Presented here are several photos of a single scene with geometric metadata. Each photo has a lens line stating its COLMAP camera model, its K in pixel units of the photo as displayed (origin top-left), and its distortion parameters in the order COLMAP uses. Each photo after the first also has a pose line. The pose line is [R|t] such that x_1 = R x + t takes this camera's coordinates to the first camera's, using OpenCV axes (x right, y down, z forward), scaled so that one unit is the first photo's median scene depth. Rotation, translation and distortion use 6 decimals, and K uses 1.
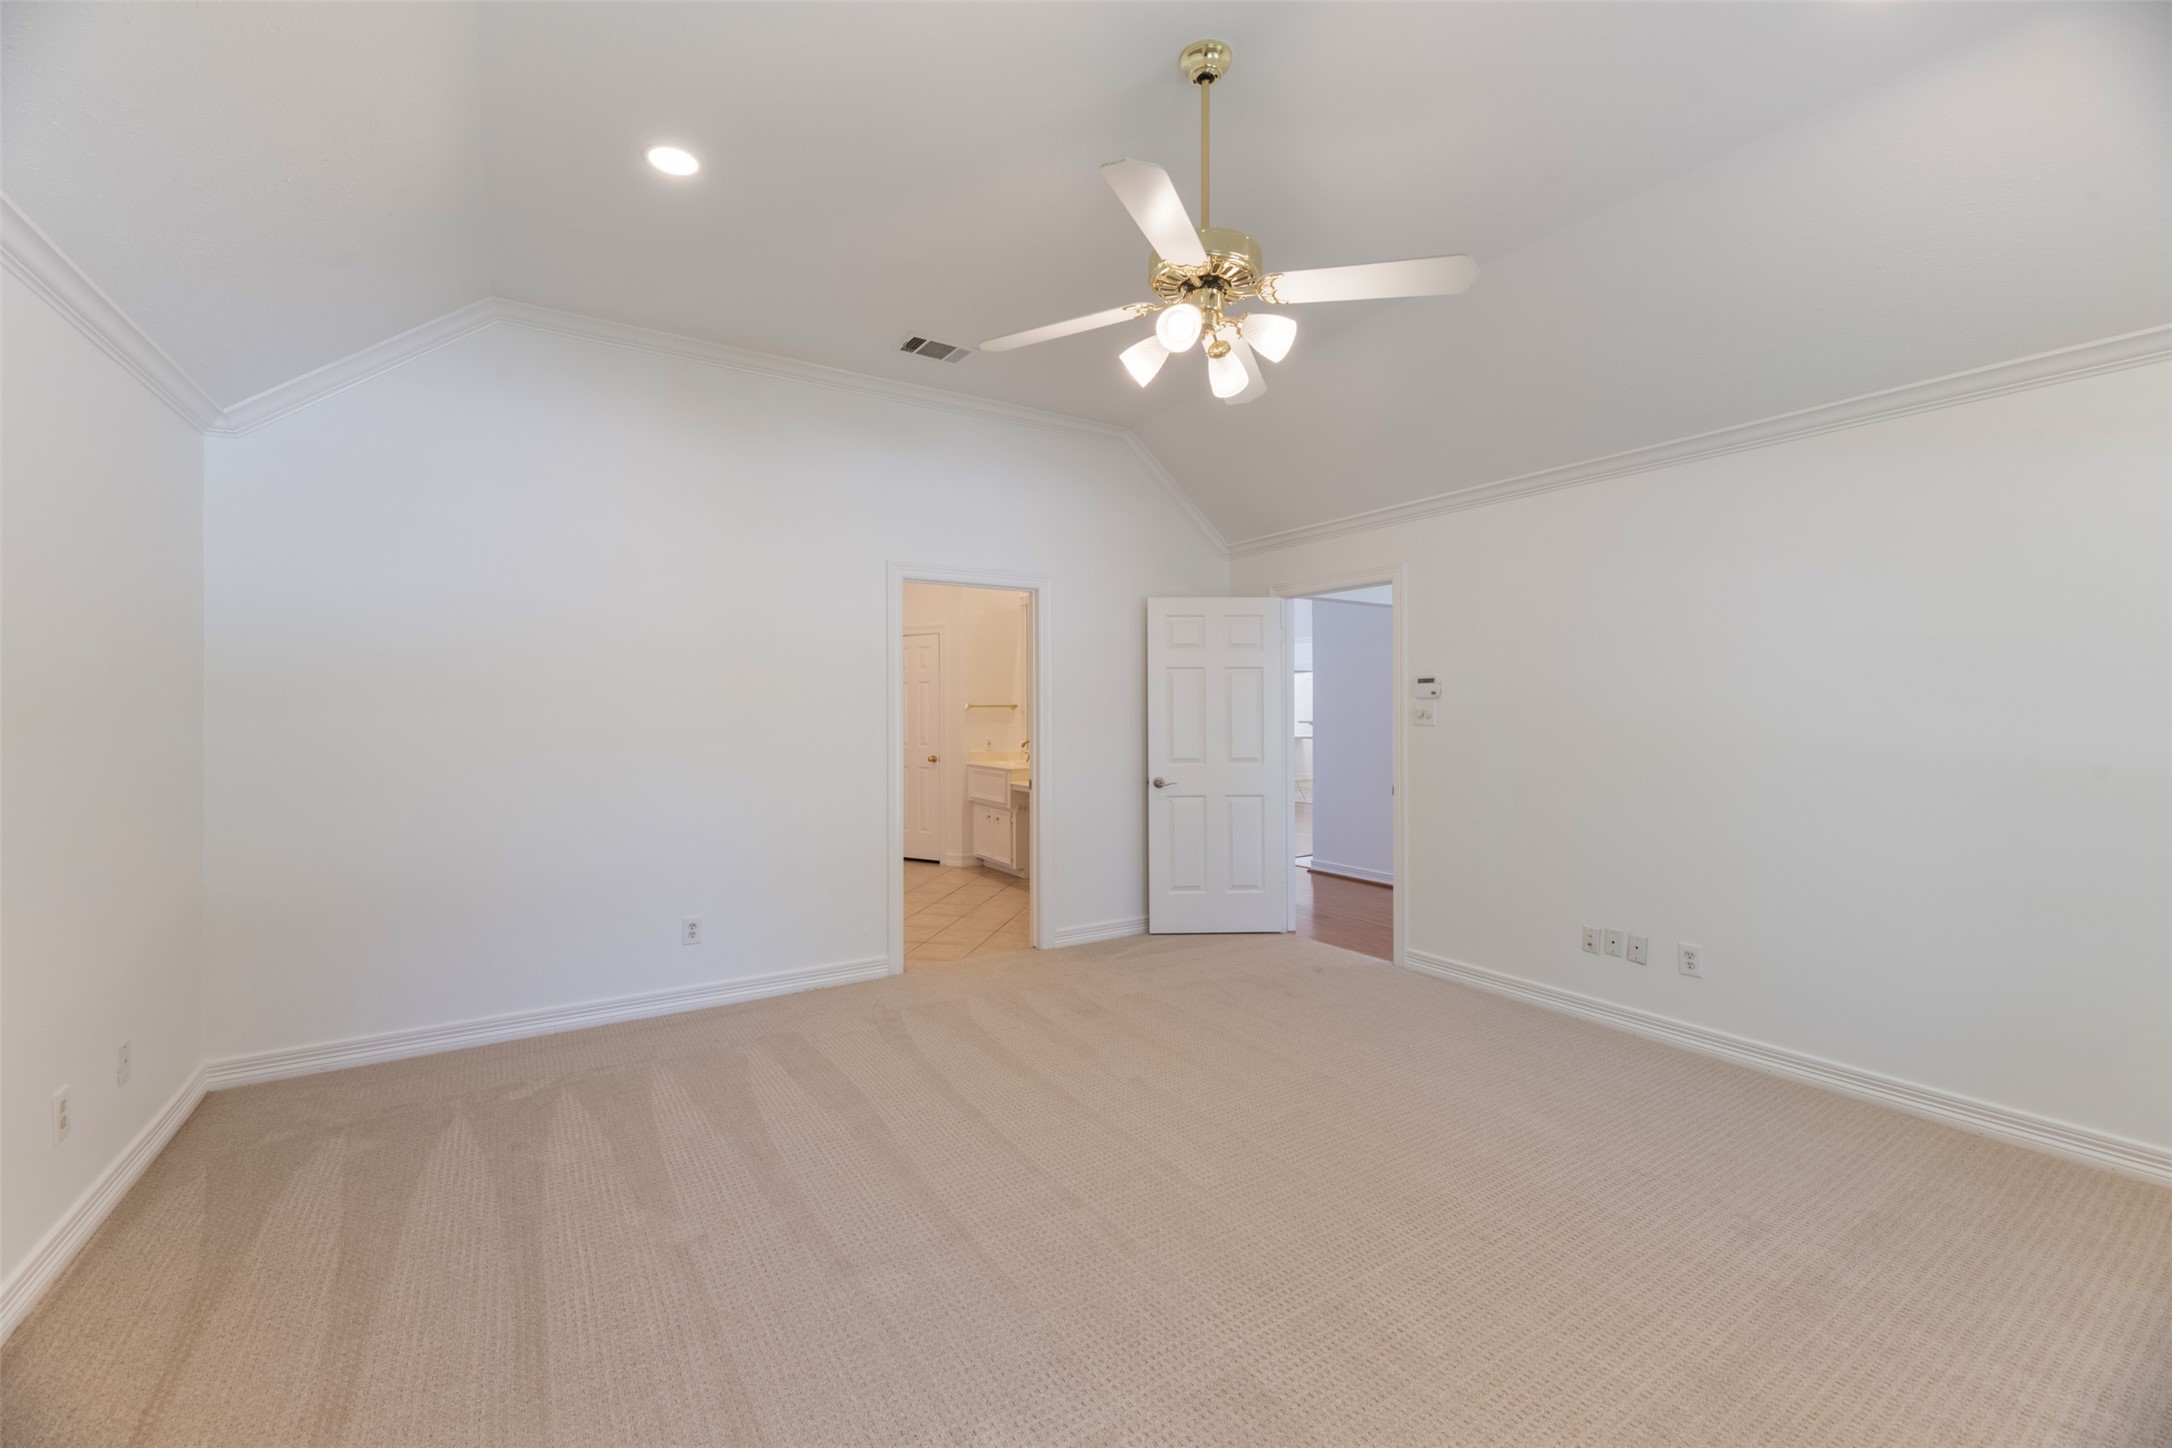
lens RADIAL K [[879.8, 0, 1089.0], [0, 879.8, 720.0], [0, 0, 1]] dist [-0.002643, -0.000466]
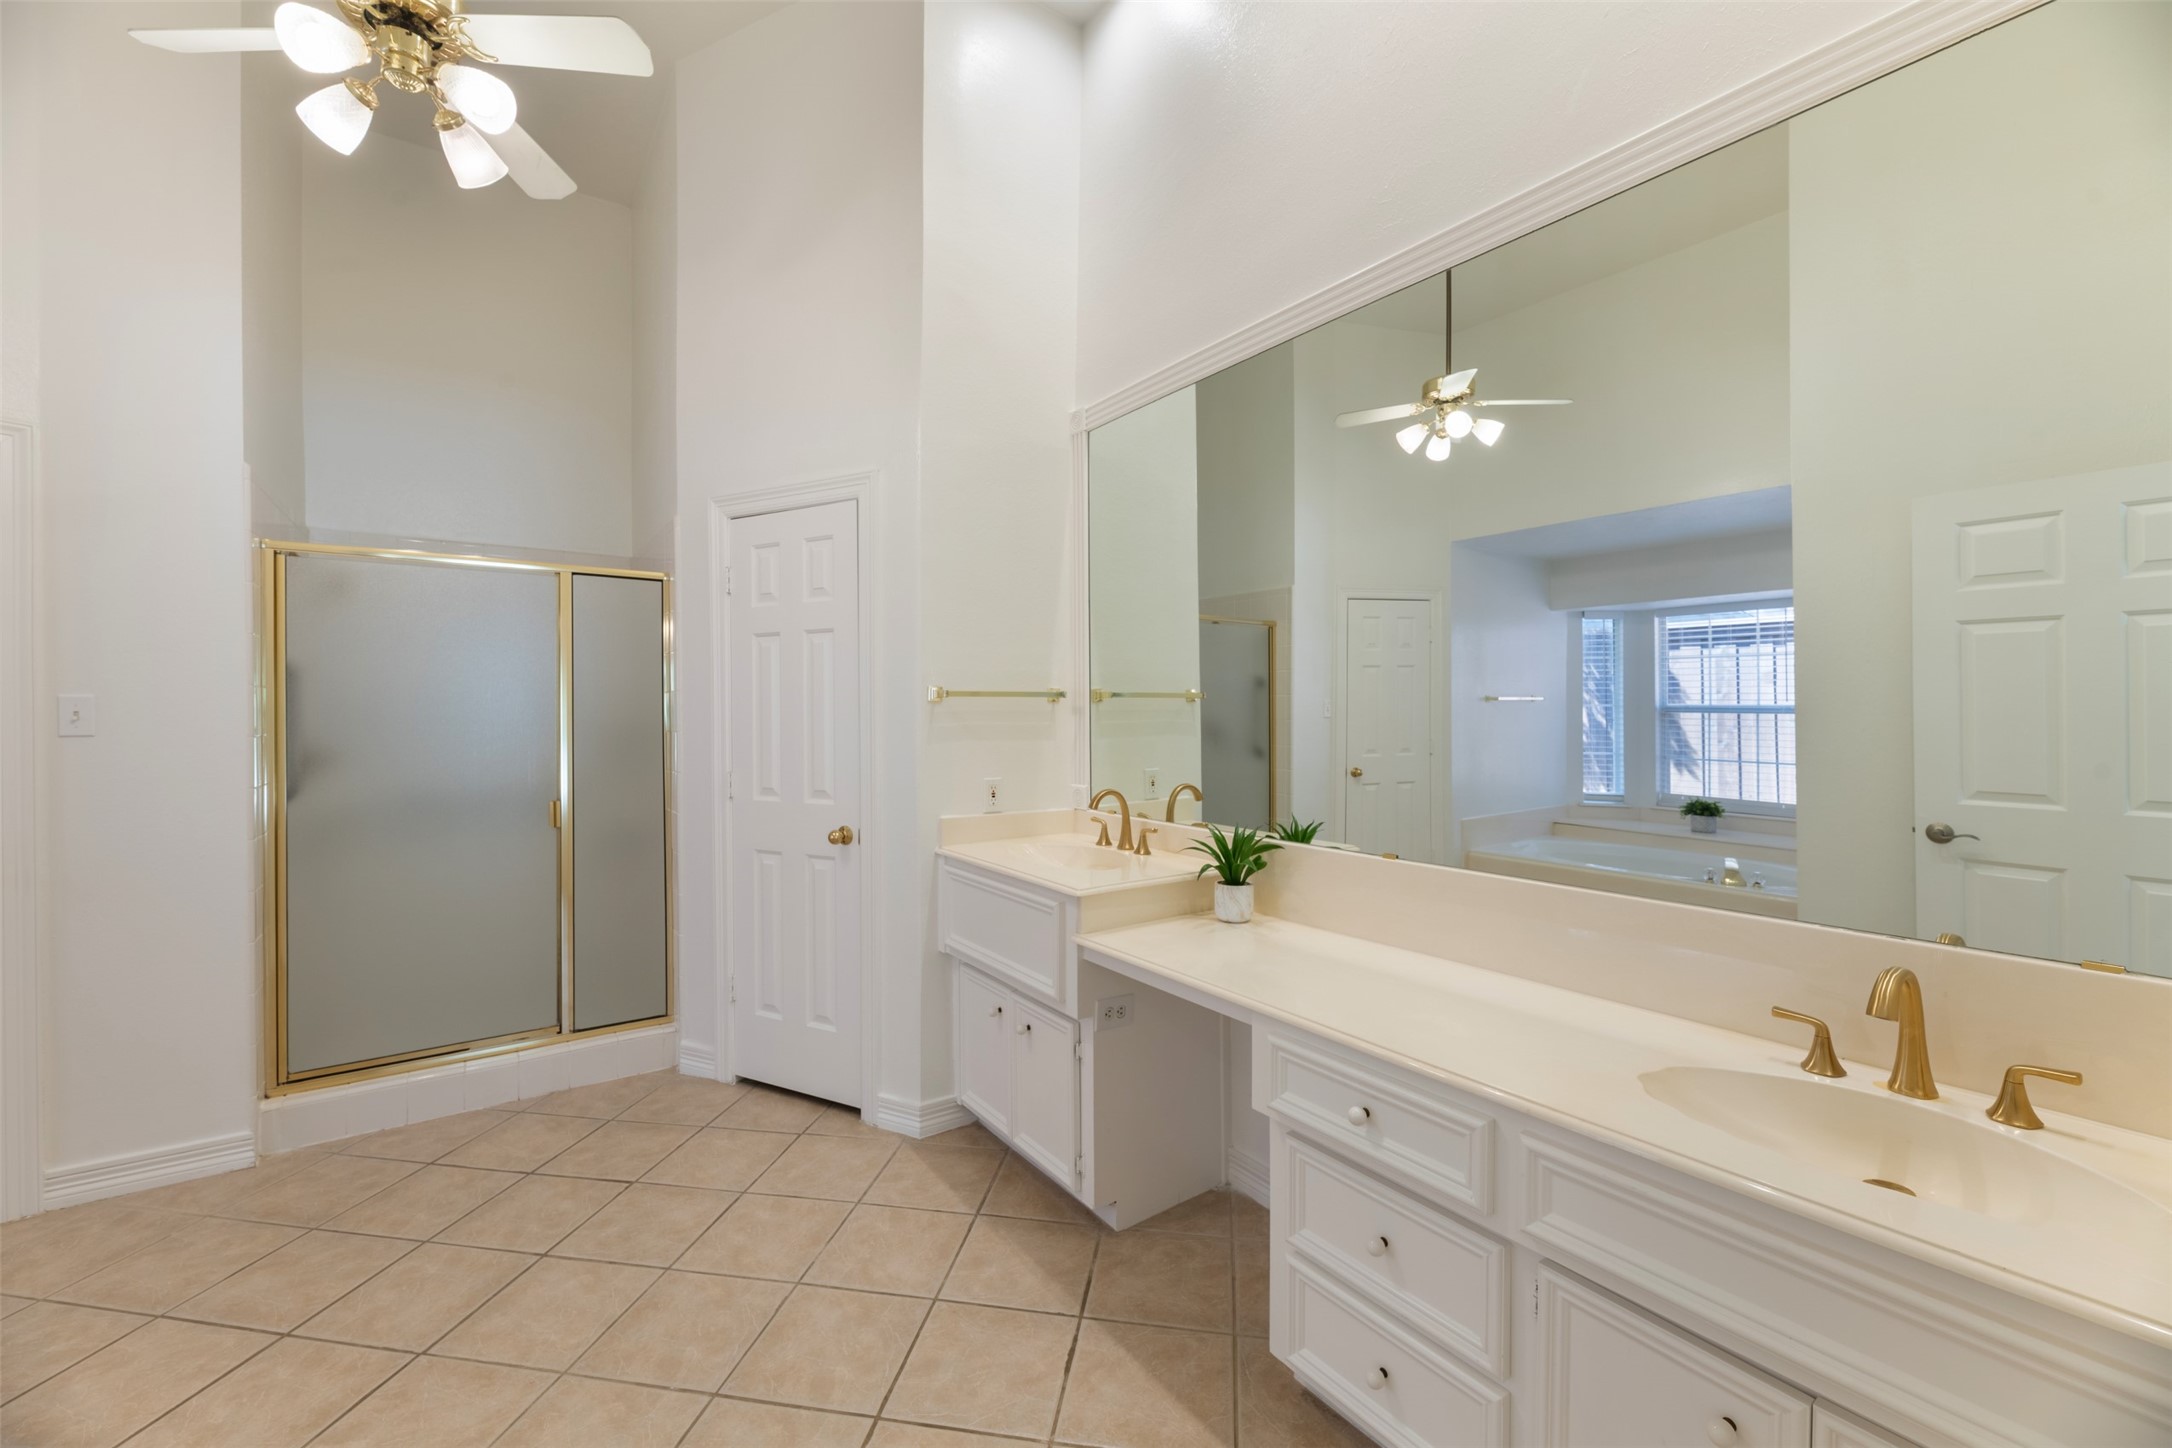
lens RADIAL K [[879.8, 0, 1081.7], [0, 879.8, 711.1], [0, 0, 1]] dist [-0.002643, -0.000466]
pose [[0.998913, -0.004124, 0.046437, -0.094403], [0.003987, 0.999987, 0.003028, -0.009547], [-0.046449, -0.002840, 0.998917, 0.633758]]
